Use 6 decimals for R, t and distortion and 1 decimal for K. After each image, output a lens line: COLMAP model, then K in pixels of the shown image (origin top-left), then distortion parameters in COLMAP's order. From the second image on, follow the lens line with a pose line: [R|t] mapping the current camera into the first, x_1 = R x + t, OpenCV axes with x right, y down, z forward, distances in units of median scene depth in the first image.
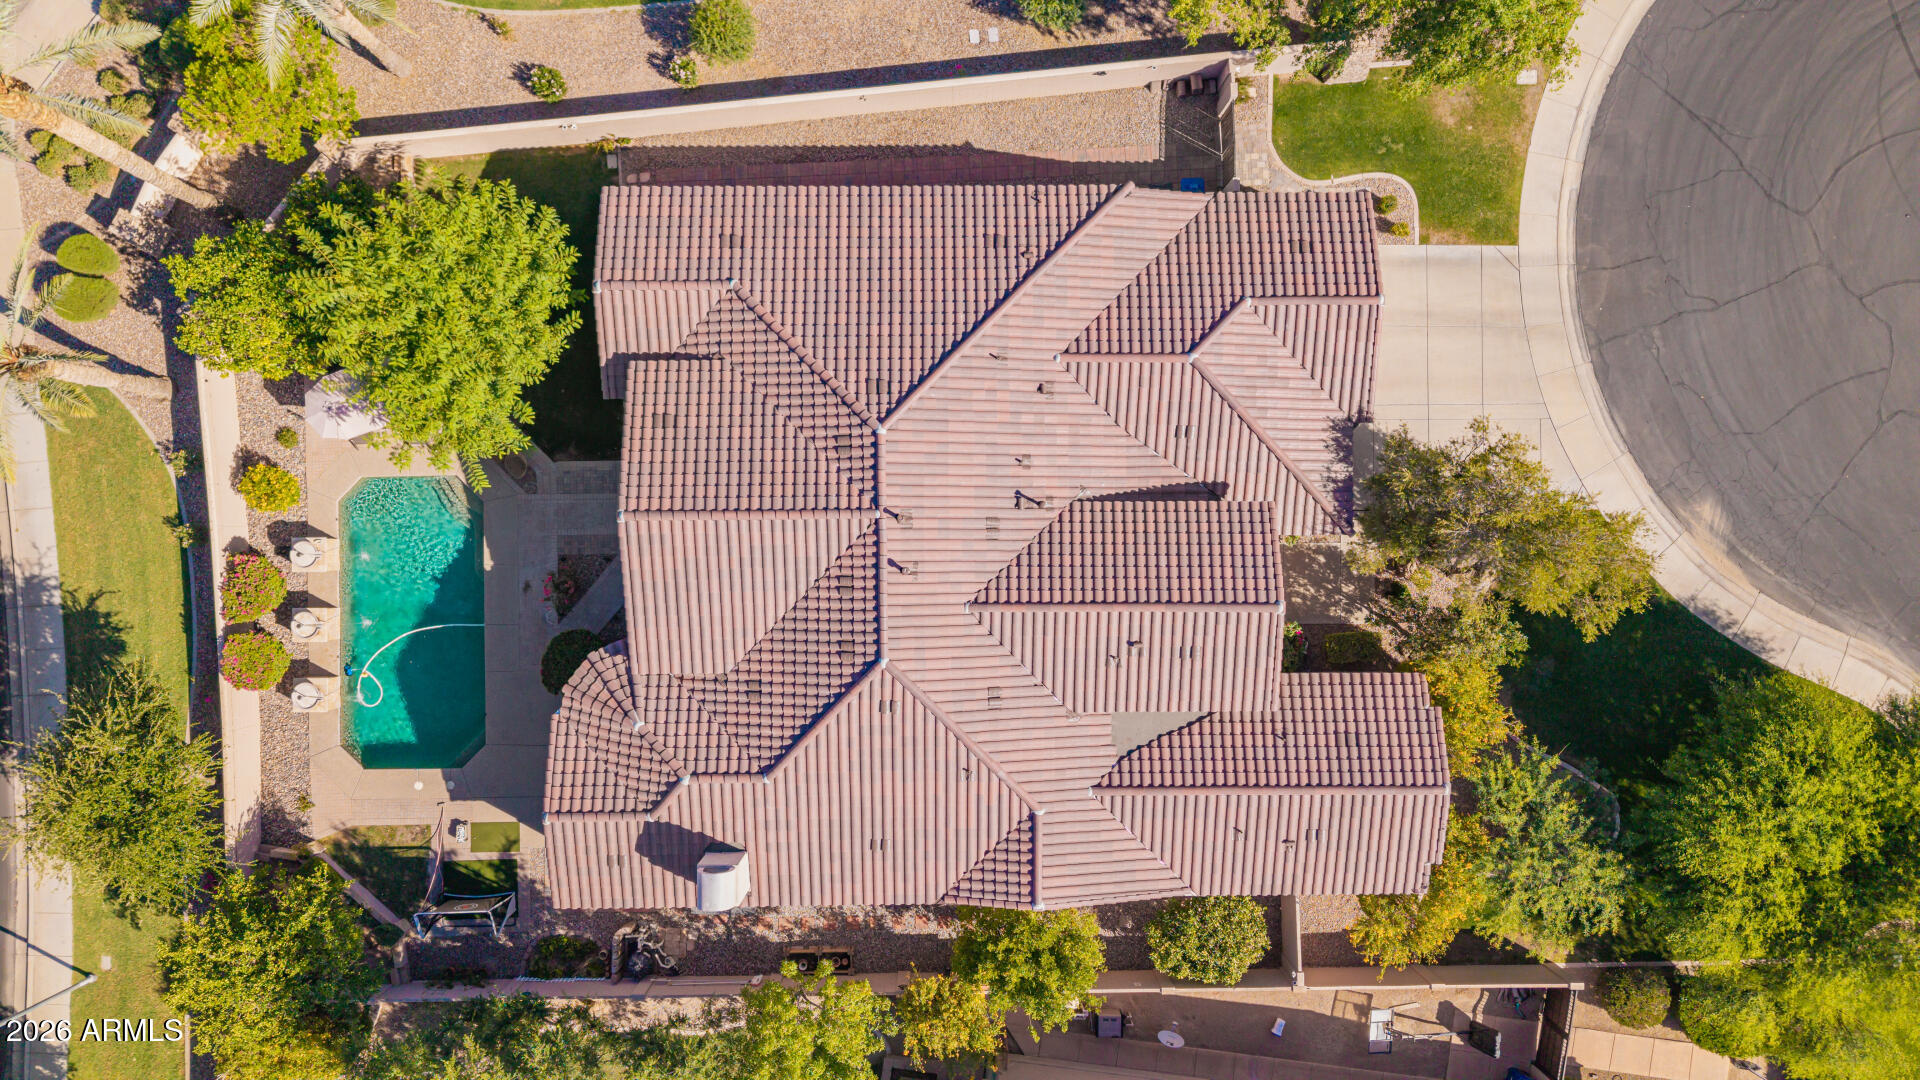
lens RADIAL K [[1292.4, 0, 964.1], [0, 1292.4, 540.6], [0, 0, 1]] dist [0.030680, -0.031368]
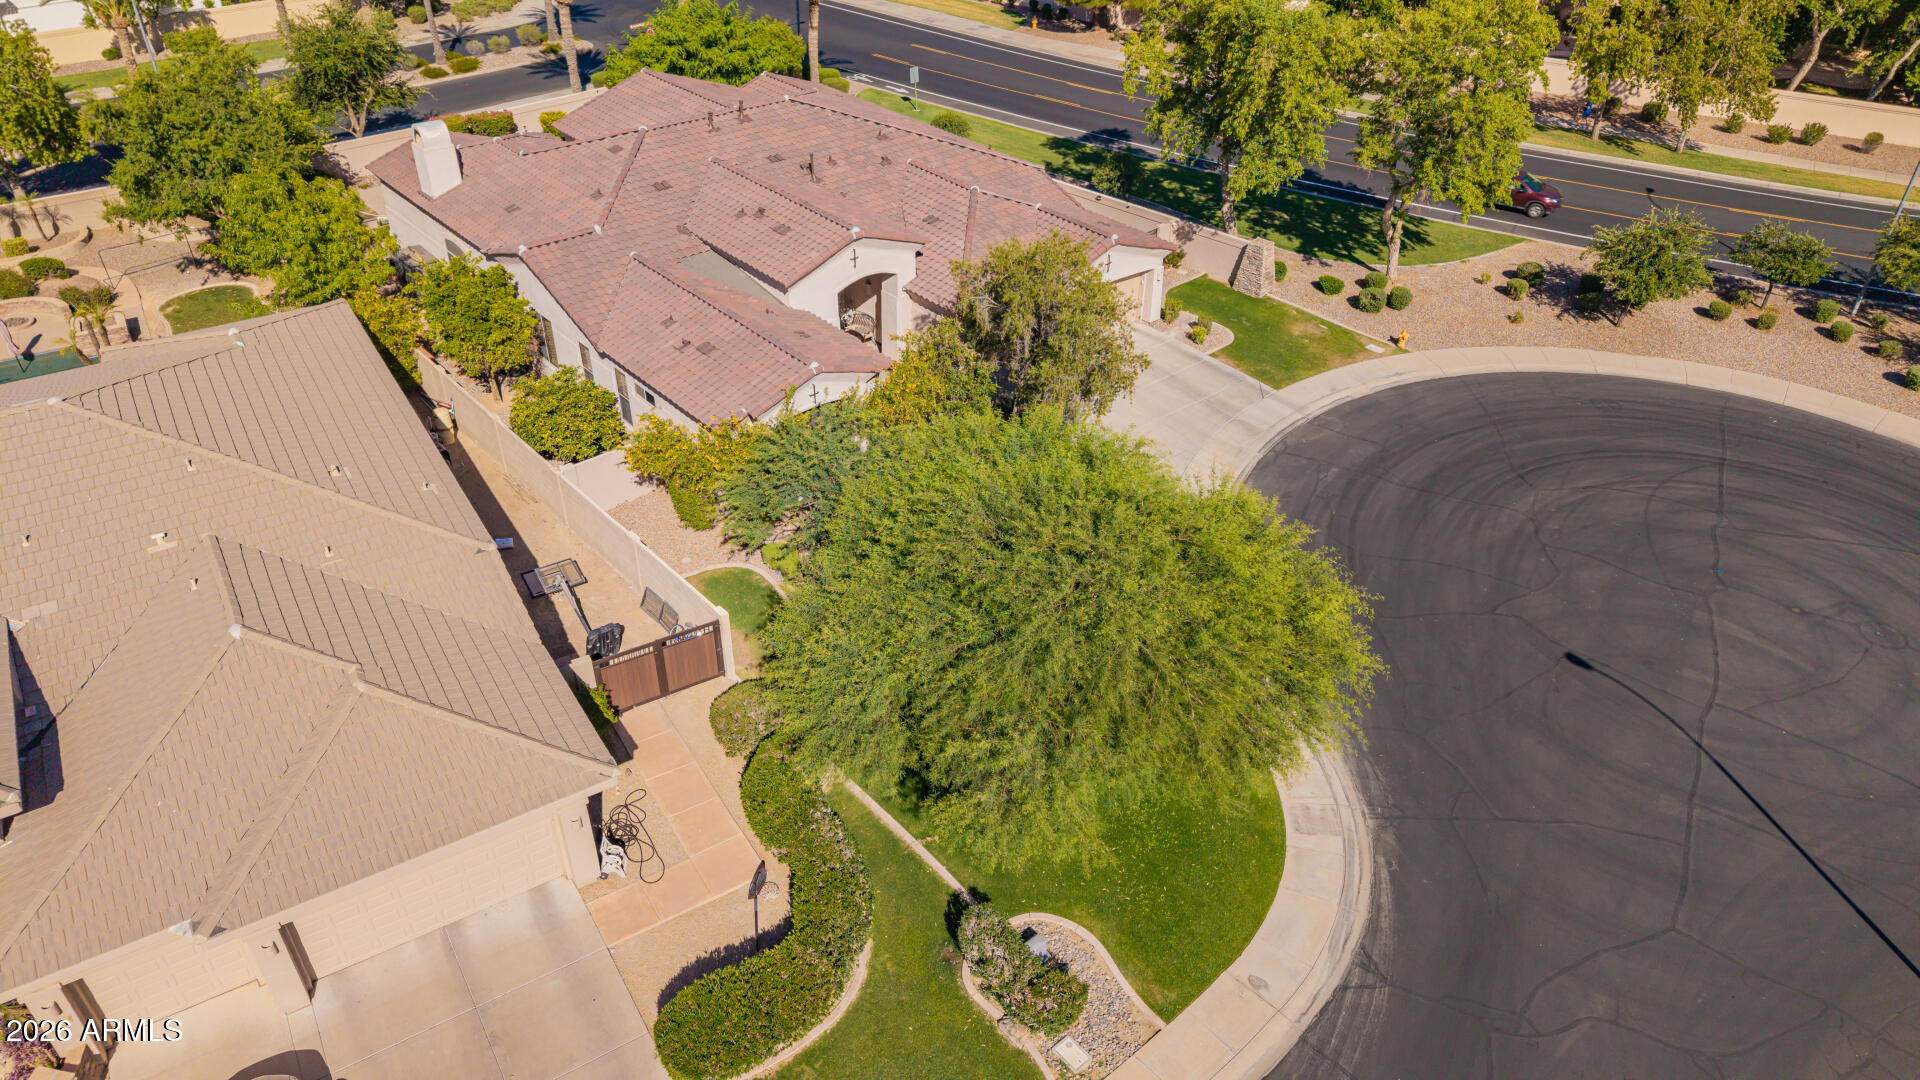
lens RADIAL K [[1292.4, 0, 969.0], [0, 1292.4, 538.5], [0, 0, 1]] dist [0.030680, -0.031368]
pose [[0.650605, 0.426140, -0.628583, 1.012011], [-0.759407, 0.361053, -0.541241, 0.612900], [-0.003692, 0.829485, 0.558517, 0.508499]]
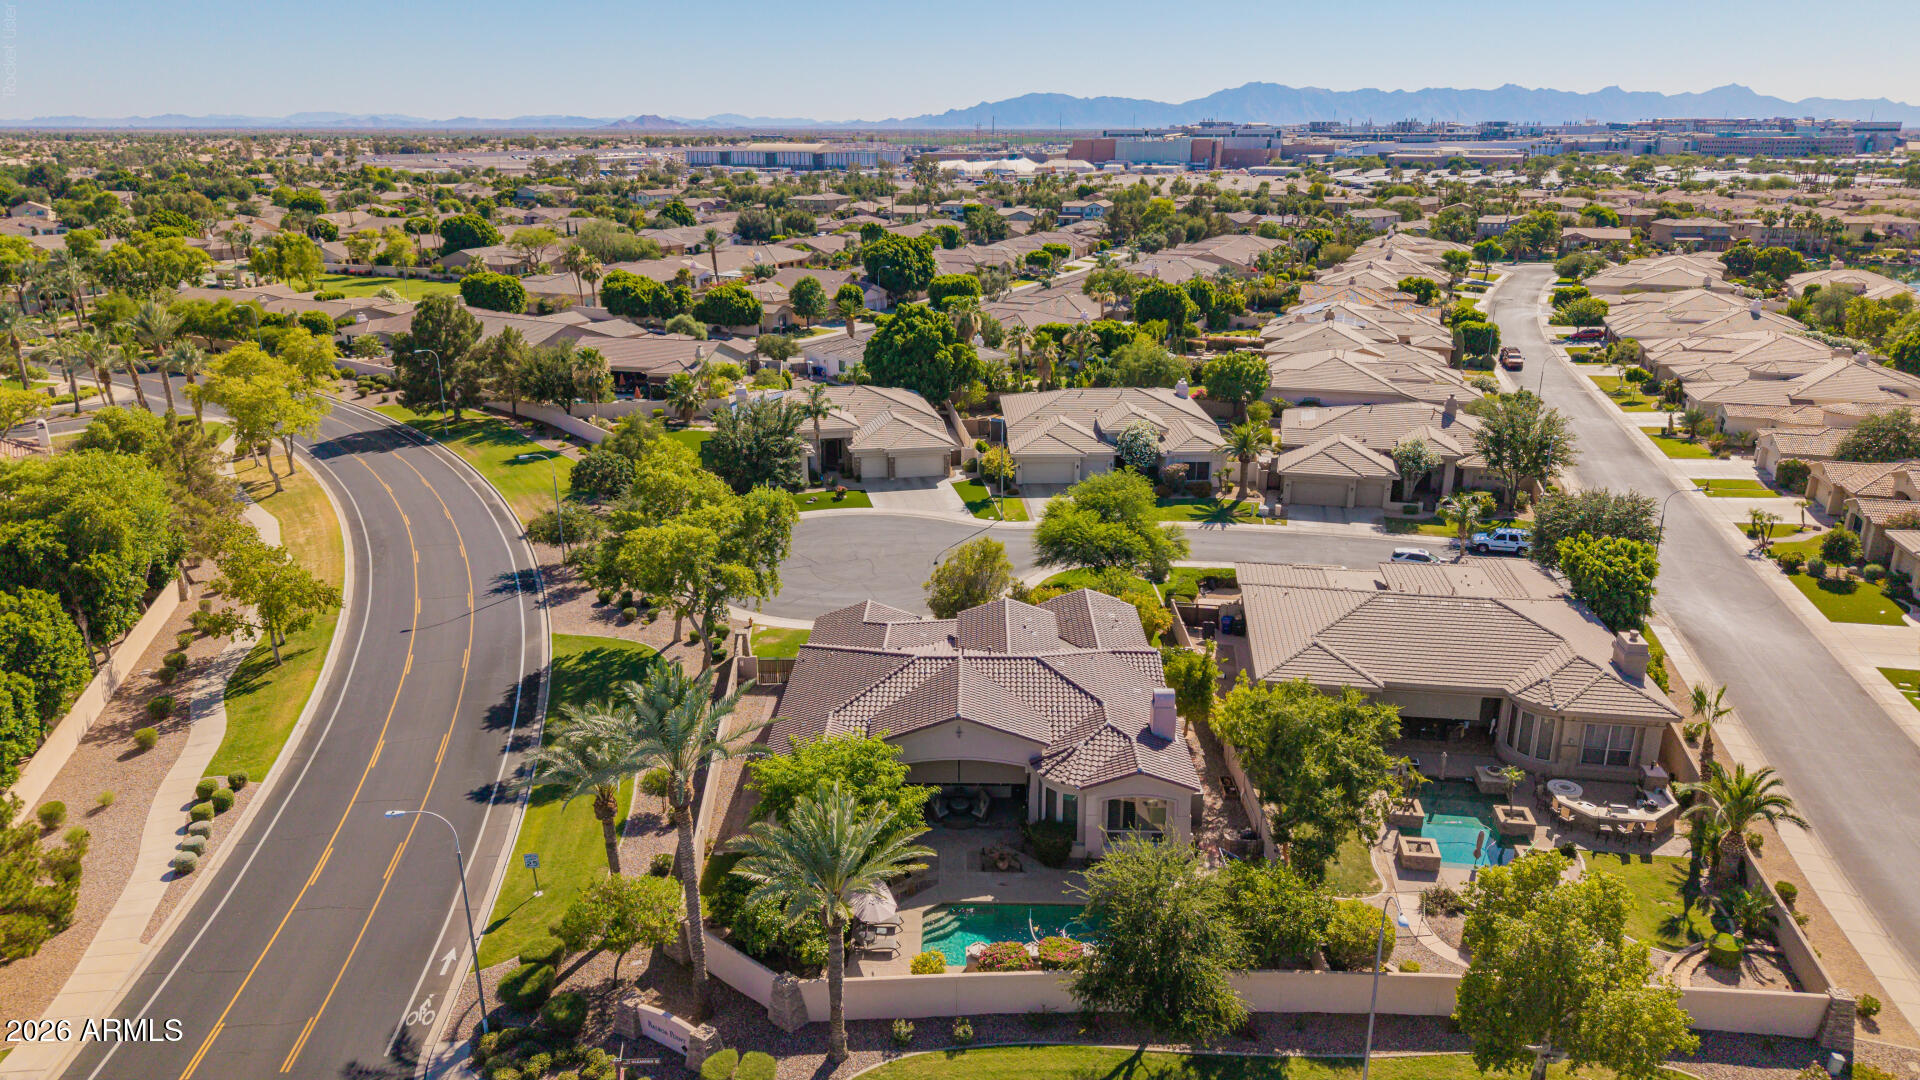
lens RADIAL K [[1292.4, 0, 953.4], [0, 1292.4, 546.1], [0, 0, 1]] dist [0.030680, -0.031368]
pose [[0.026838, -0.327479, 0.944477, -1.574007], [0.999635, 0.005866, -0.026372, 0.016280], [0.003096, 0.944840, 0.327517, 0.173213]]
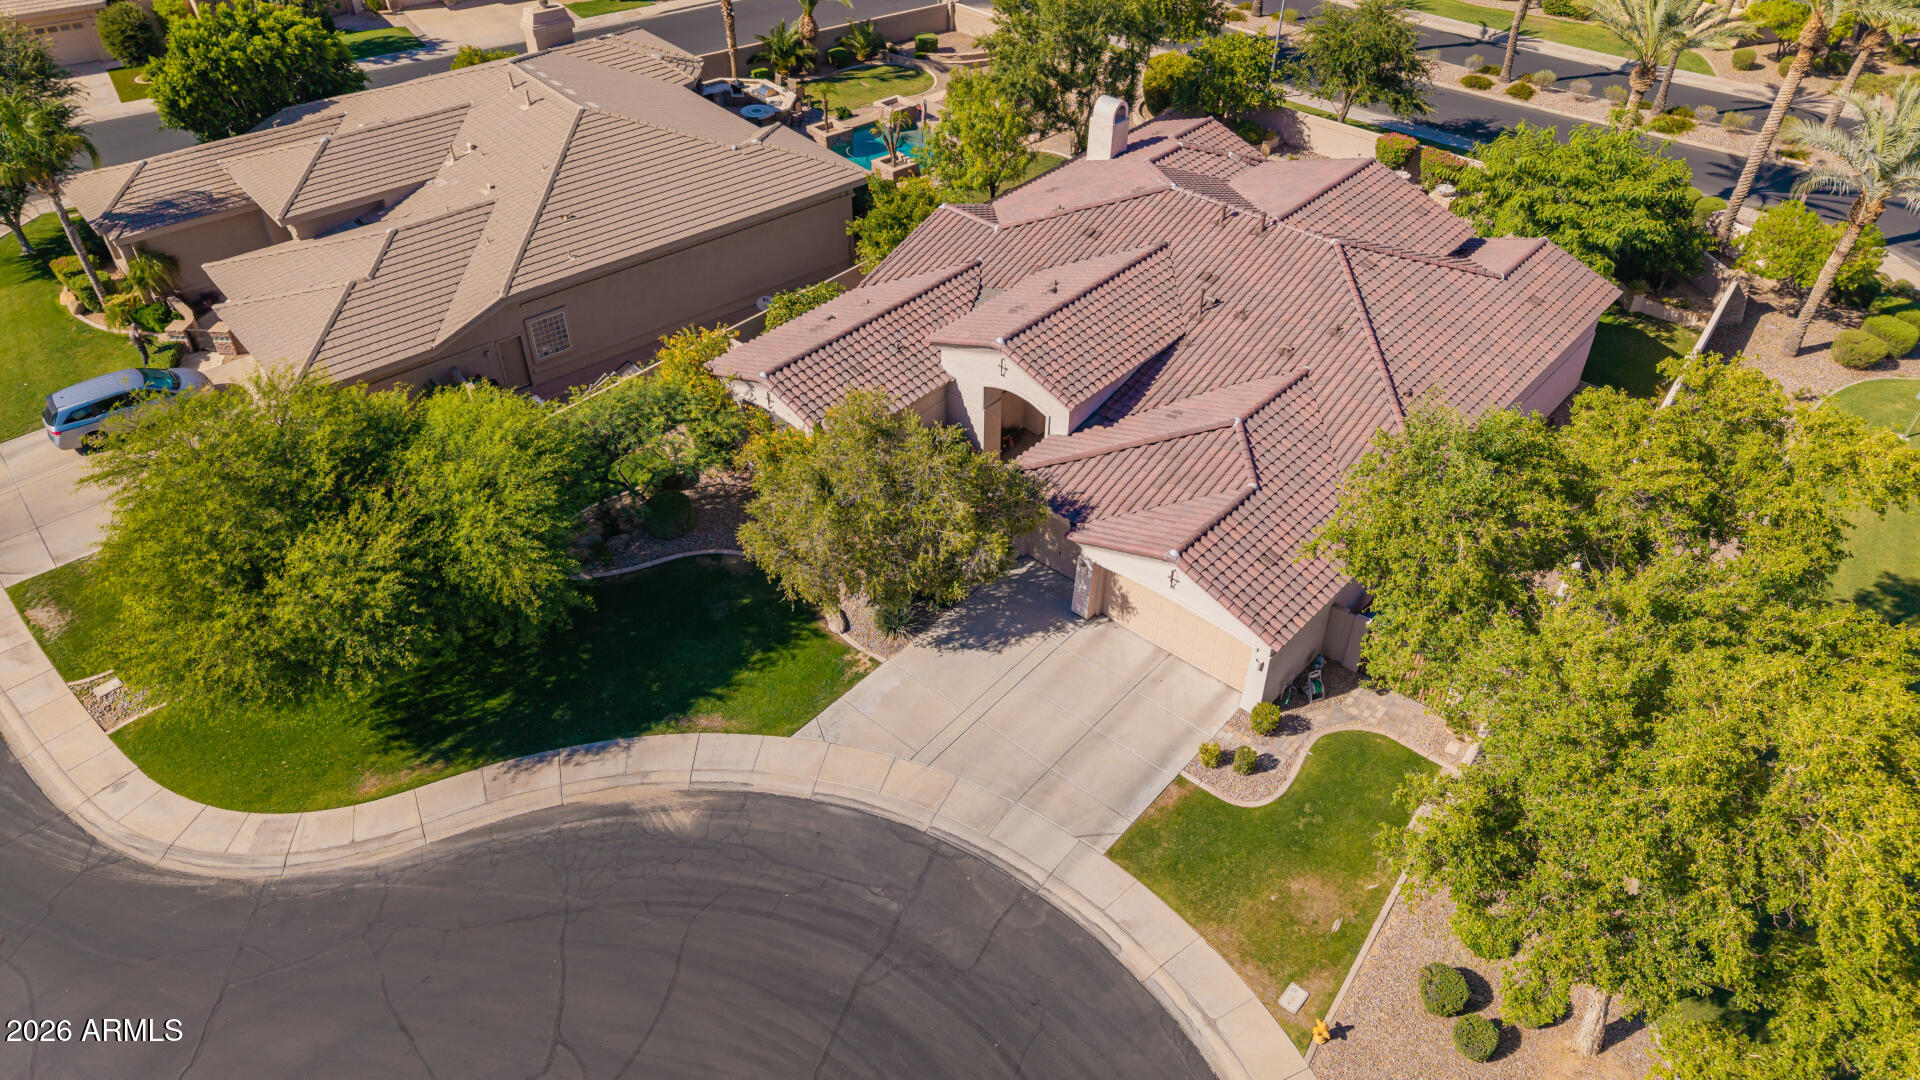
lens RADIAL K [[1292.4, 0, 963.7], [0, 1292.4, 545.9], [0, 0, 1]] dist [0.030680, -0.031368]
pose [[-0.667686, 0.459810, -0.585466, 0.857666], [-0.744125, -0.435181, 0.506848, -0.480533], [-0.021730, 0.774075, 0.632720, 0.390686]]
